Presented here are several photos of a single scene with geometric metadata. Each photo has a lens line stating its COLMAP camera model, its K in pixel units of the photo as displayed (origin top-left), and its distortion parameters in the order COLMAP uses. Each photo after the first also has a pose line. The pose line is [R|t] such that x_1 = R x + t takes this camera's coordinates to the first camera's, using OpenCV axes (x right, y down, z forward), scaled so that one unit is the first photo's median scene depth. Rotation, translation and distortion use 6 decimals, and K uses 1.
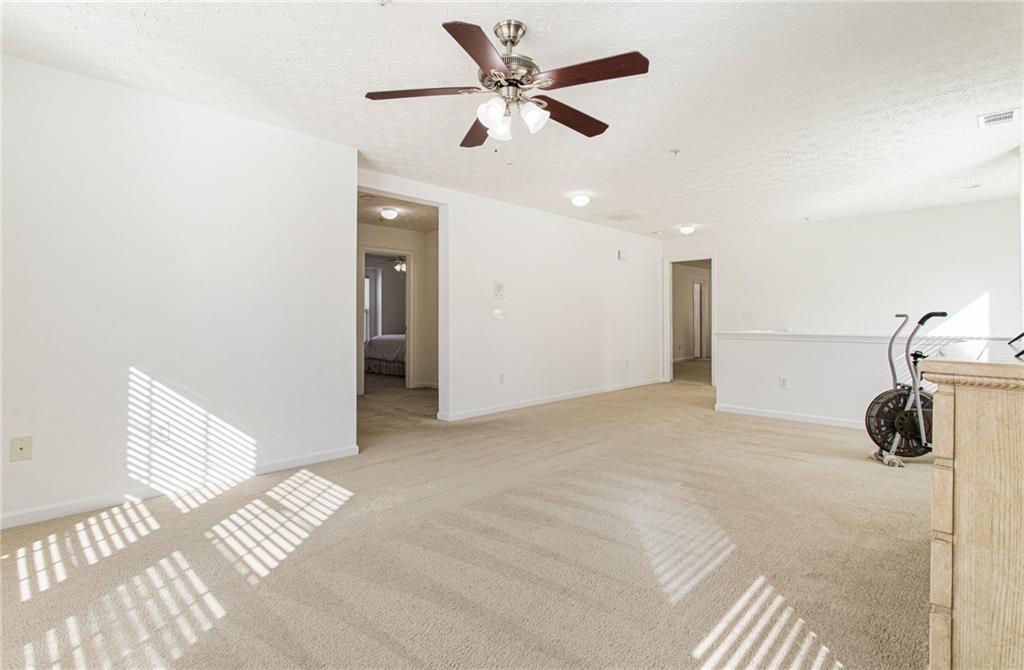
lens RADIAL K [[494.0, 0, 510.8], [0, 494.0, 313.7], [0, 0, 1]] dist [-0.000459, -0.000291]
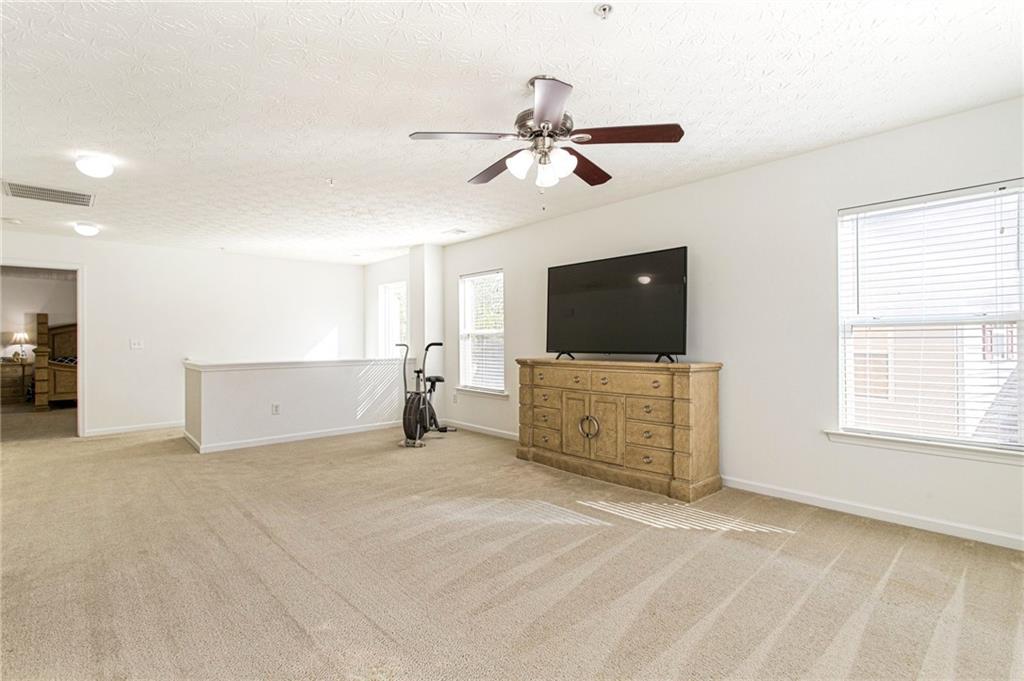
lens RADIAL K [[492.6, 0, 516.4], [0, 492.6, 335.3], [0, 0, 1]] dist [0.000087, 0.000358]
pose [[0.076826, 0.004429, 0.997035, -0.654225], [-0.003427, 0.999985, -0.004178, -0.019902], [-0.997039, -0.003095, 0.076840, 0.585186]]
